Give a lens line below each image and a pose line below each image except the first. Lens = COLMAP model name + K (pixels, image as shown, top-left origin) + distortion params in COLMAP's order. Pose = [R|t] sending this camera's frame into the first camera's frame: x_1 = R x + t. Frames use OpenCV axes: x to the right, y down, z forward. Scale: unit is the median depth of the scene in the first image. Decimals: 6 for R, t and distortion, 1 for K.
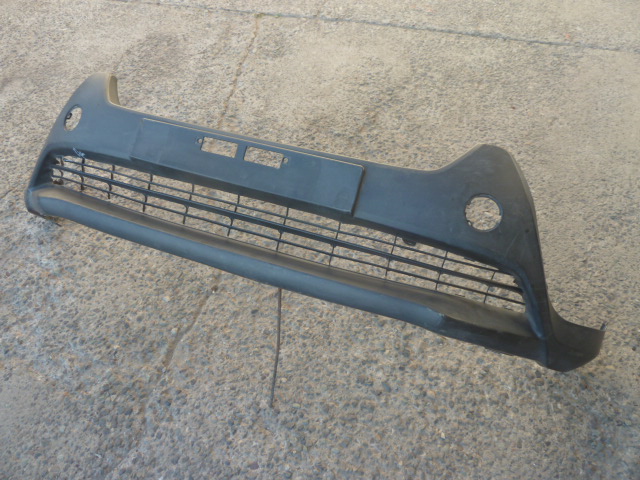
lens RADIAL K [[474.8, 0, 323.6], [0, 474.8, 236.1], [0, 0, 1]] dist [-0.033958, 0.001438]
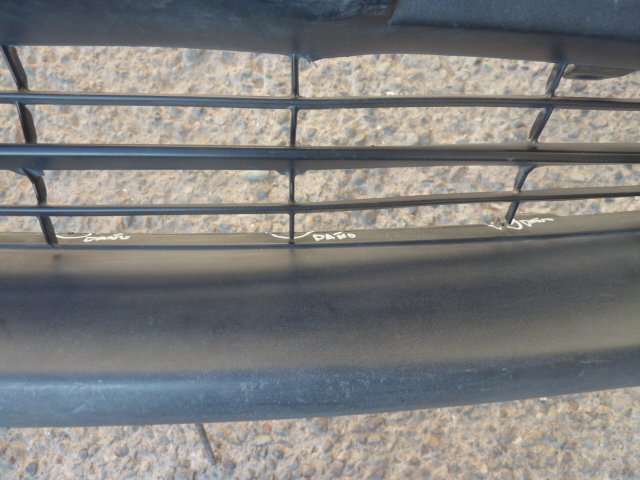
lens RADIAL K [[474.8, 0, 323.6], [0, 474.8, 236.1], [0, 0, 1]] dist [-0.033958, 0.001438]
pose [[0.929612, -0.329463, 0.165157, -0.009386], [0.214790, 0.848499, 0.483648, -0.045309], [-0.299479, -0.414131, 0.859539, 0.608538]]
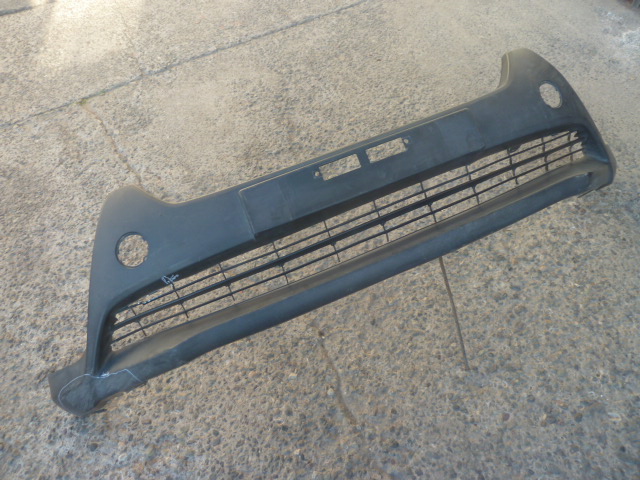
lens RADIAL K [[474.8, 0, 323.6], [0, 474.8, 236.1], [0, 0, 1]] dist [-0.033958, 0.001438]
pose [[0.713813, -0.553829, 0.428654, -0.583168], [0.577376, 0.811789, 0.087376, -0.140634], [-0.396368, 0.185125, 0.899234, 0.134299]]
